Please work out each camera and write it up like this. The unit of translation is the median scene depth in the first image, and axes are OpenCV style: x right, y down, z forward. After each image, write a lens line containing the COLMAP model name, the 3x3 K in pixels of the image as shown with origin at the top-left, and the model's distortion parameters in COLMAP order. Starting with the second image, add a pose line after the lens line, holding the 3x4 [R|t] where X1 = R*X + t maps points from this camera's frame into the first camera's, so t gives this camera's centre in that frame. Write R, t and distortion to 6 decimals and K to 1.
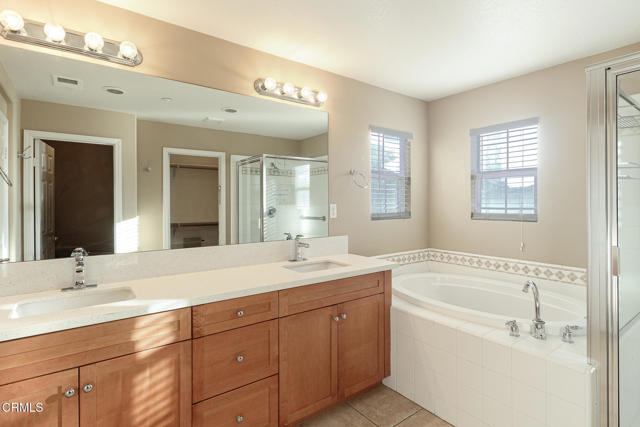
lens RADIAL K [[327.2, 0, 321.2], [0, 327.2, 203.7], [0, 0, 1]] dist [0.004002, -0.000653]
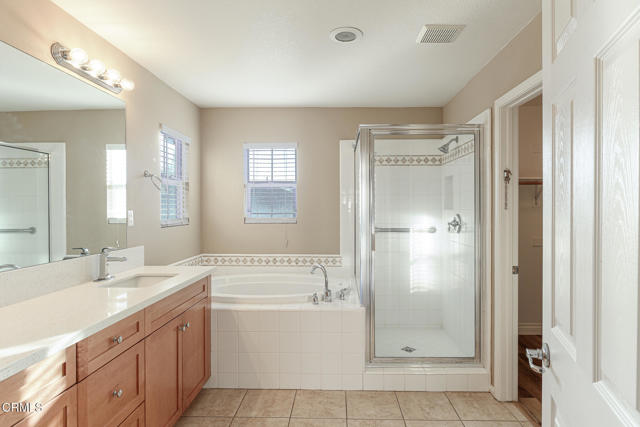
lens RADIAL K [[380.3, 0, 321.1], [0, 380.3, 212.1], [0, 0, 1]] dist [-0.008973, -0.003940]
pose [[0.615645, -0.005011, 0.788008, -0.499698], [0.000208, 0.999981, 0.006196, 0.000498], [-0.788024, -0.003651, 0.615634, -0.006565]]
